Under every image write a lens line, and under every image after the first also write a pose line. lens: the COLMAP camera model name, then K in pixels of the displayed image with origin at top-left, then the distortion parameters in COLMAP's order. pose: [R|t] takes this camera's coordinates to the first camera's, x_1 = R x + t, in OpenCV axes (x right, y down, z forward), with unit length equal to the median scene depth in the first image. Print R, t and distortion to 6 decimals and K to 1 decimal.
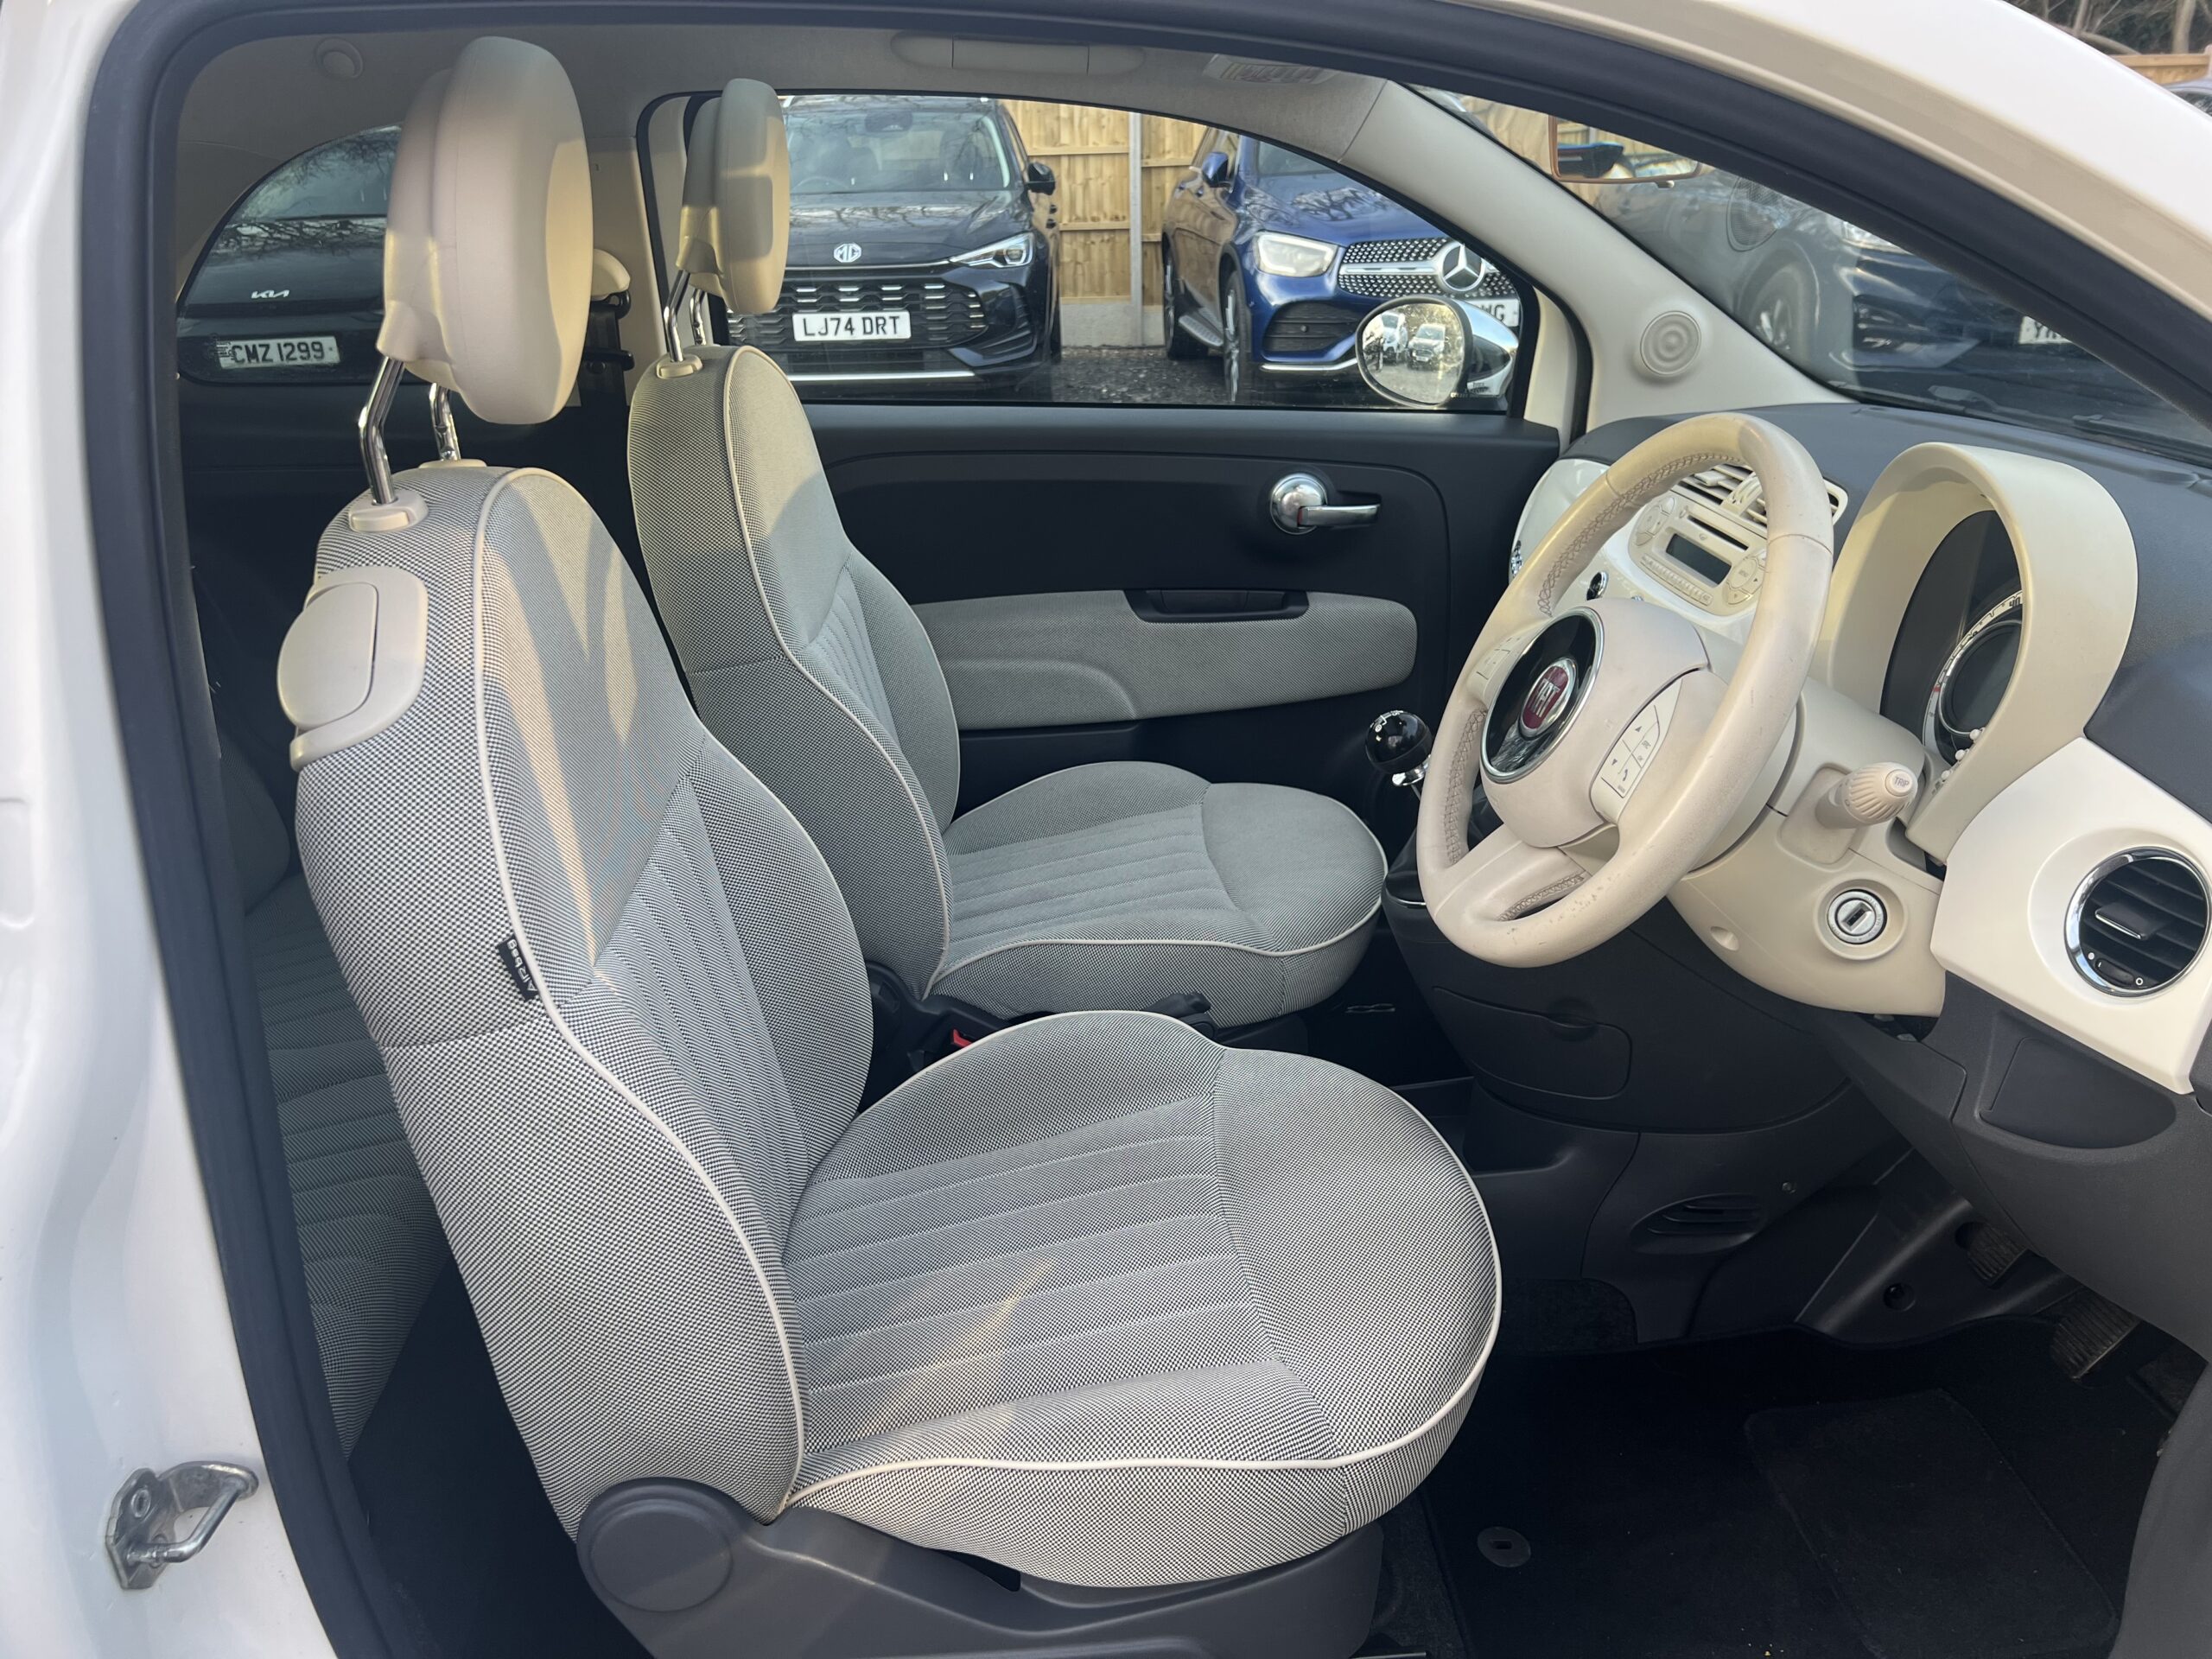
lens RADIAL K [[1672.0, 0, 1080.2], [0, 1672.0, 822.1], [0, 0, 1]] dist [0.040000, -0.042206]
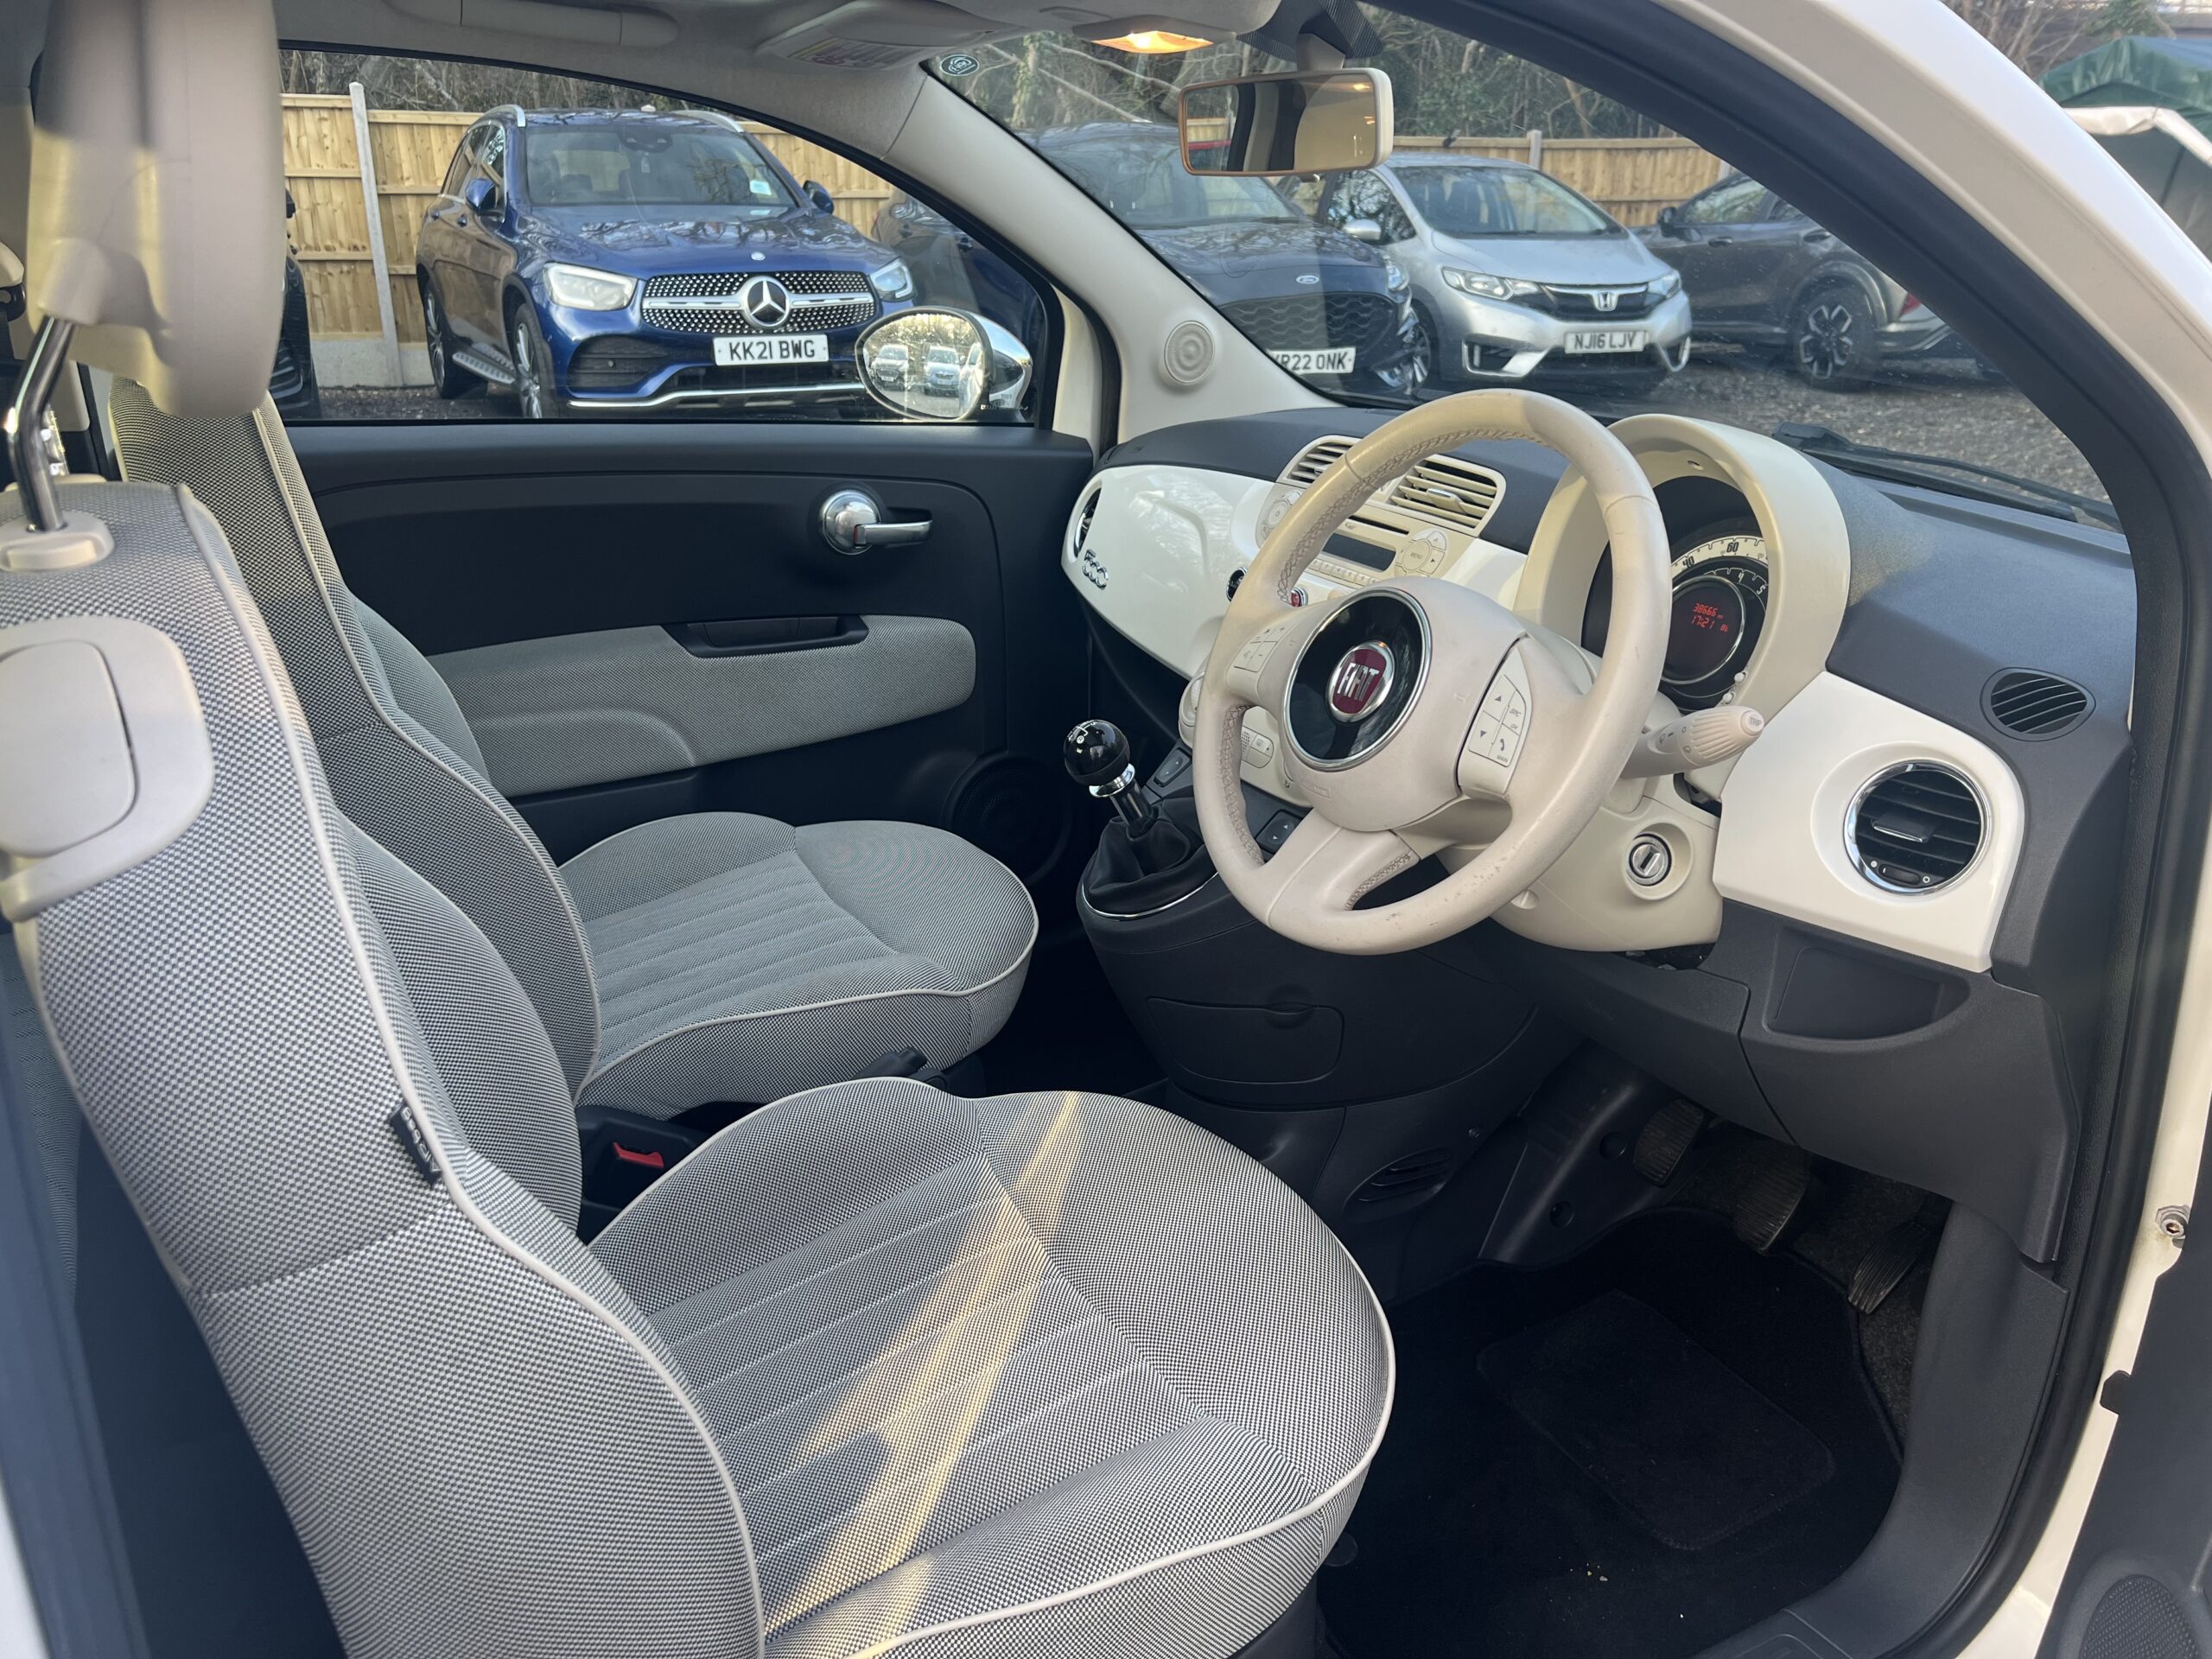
lens RADIAL K [[1672.0, 0, 1080.2], [0, 1672.0, 822.1], [0, 0, 1]] dist [0.040000, -0.042206]
pose [[0.908204, -0.115596, 0.402248, -0.144354], [0.125268, 0.992120, 0.002277, -0.007352], [-0.399342, 0.048321, 0.915528, 0.085578]]
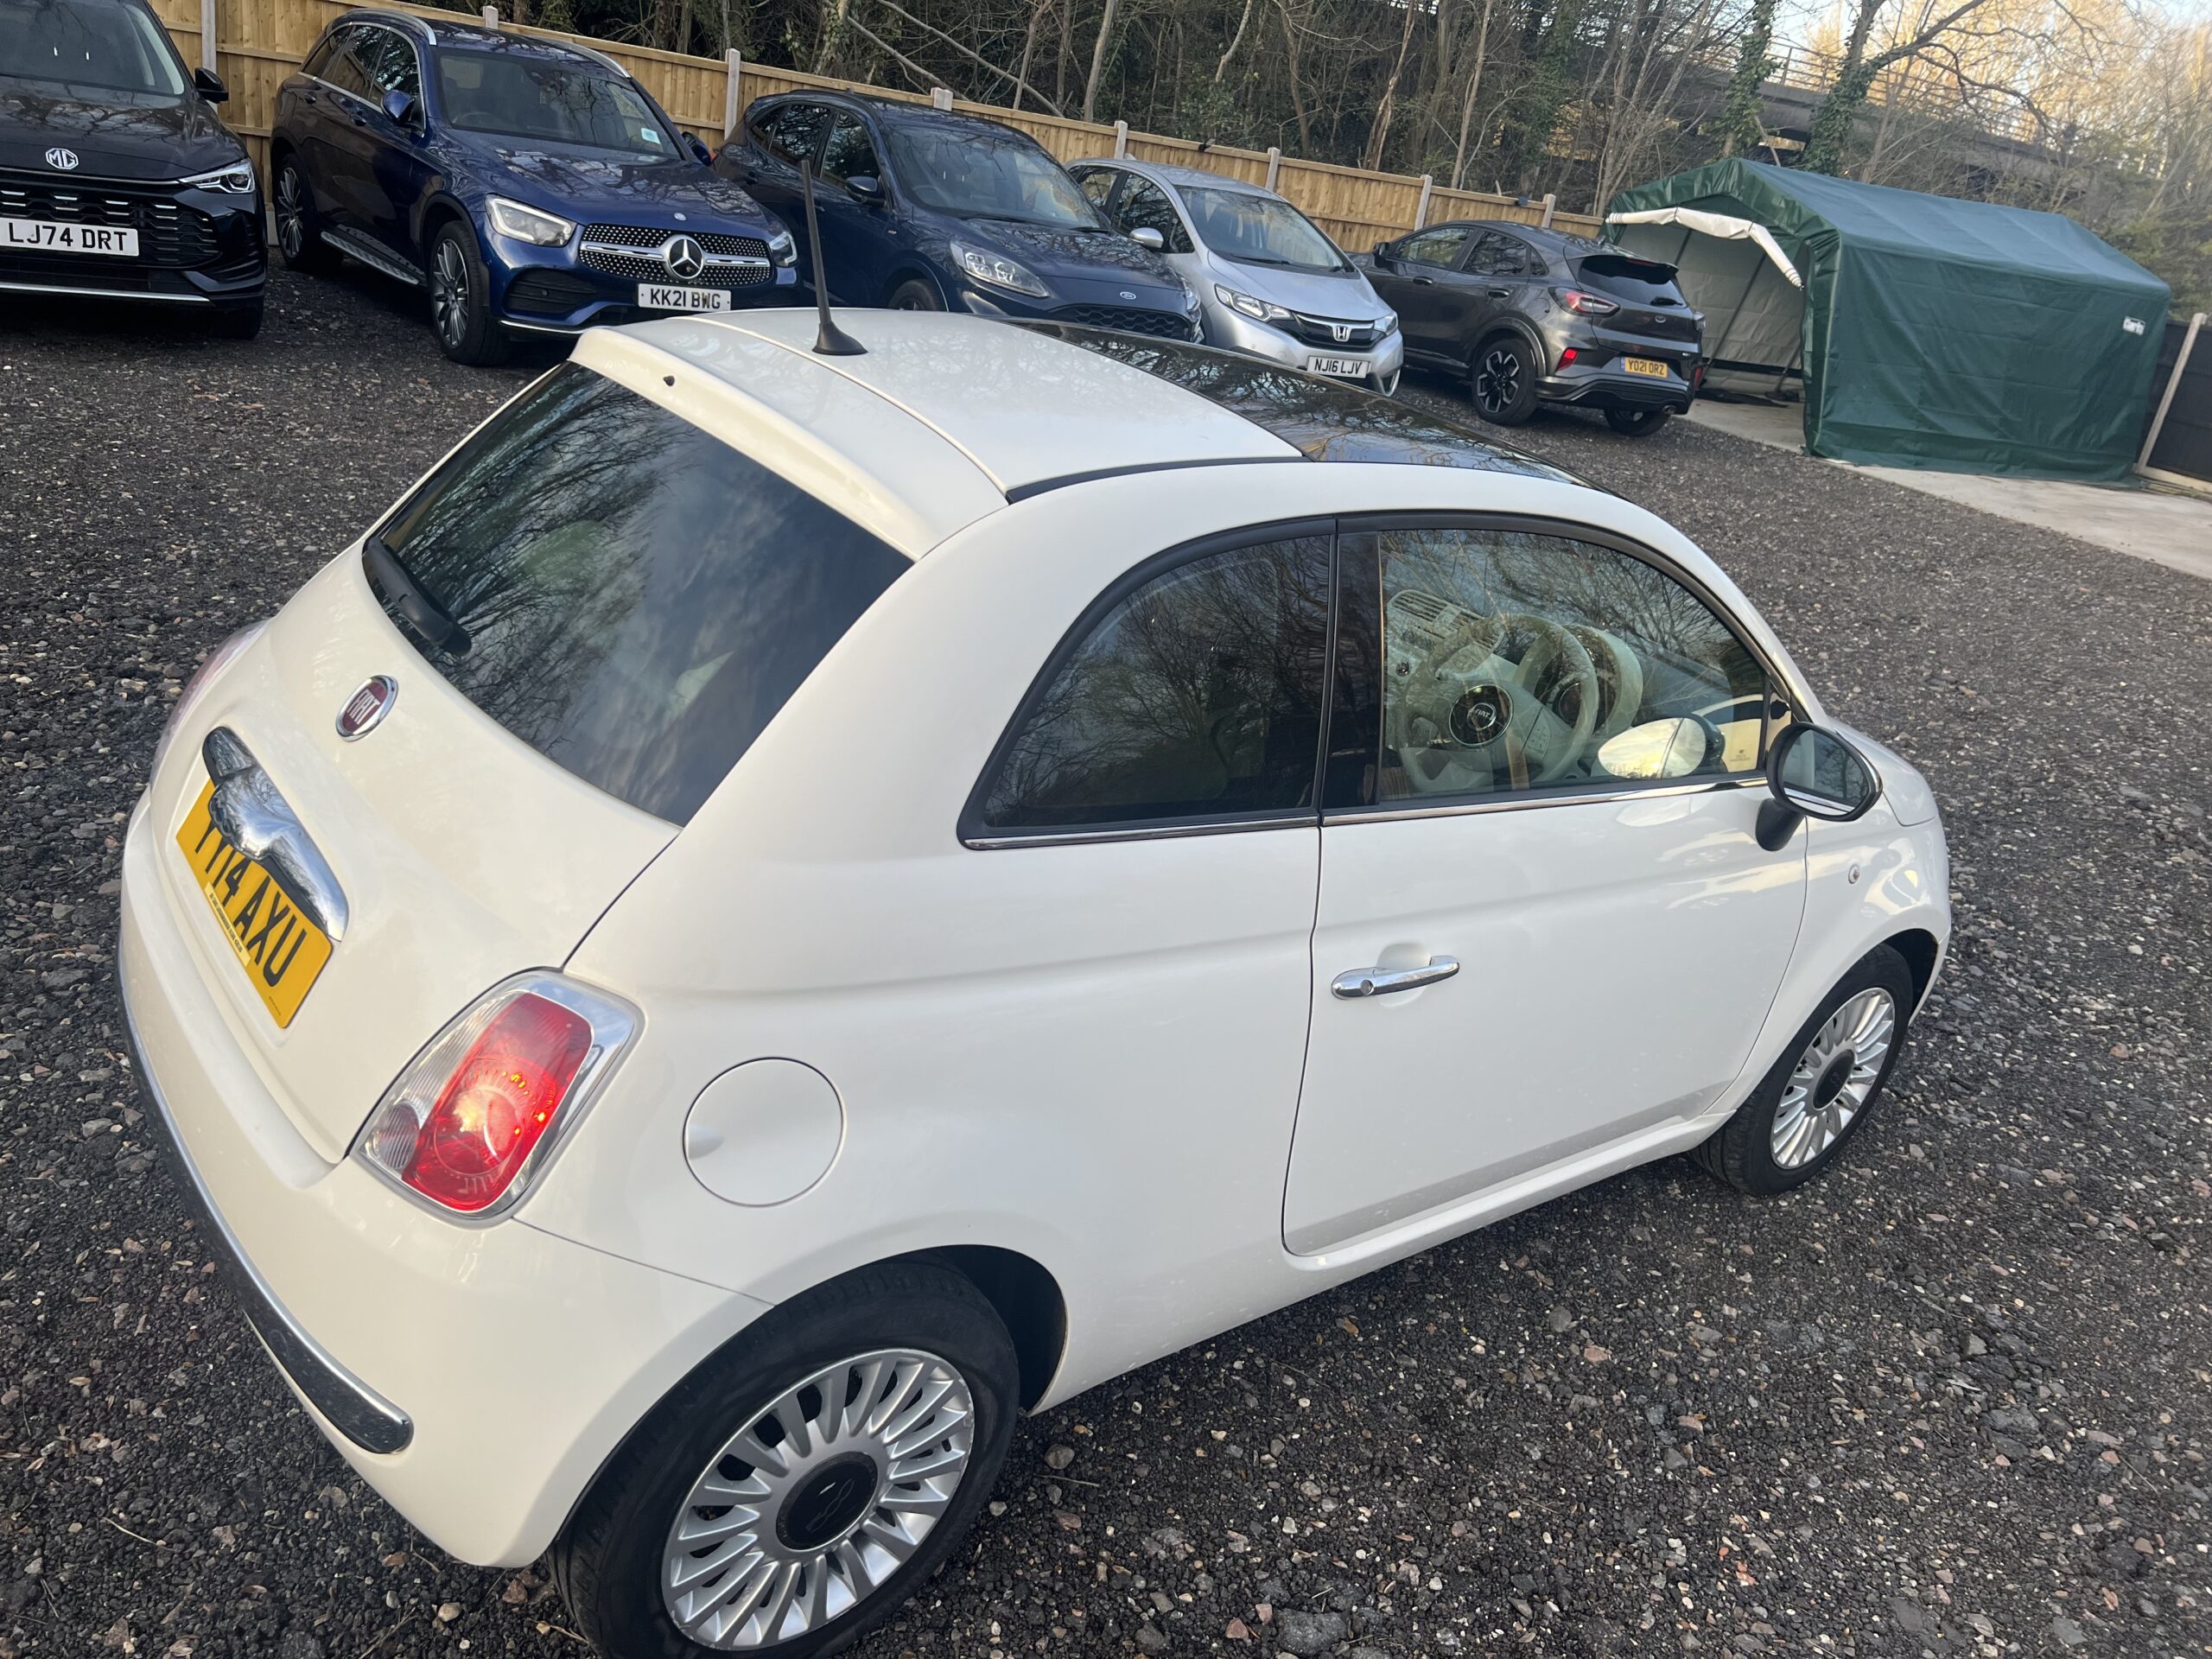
lens RADIAL K [[1662.3, 0, 1103.0], [0, 1662.3, 831.4], [0, 0, 1]] dist [0.061508, -0.071069]
pose [[0.801224, -0.078646, 0.593174, -0.901772], [0.038592, 0.996053, 0.079934, -0.059726], [-0.597119, -0.041153, 0.801096, -0.402313]]
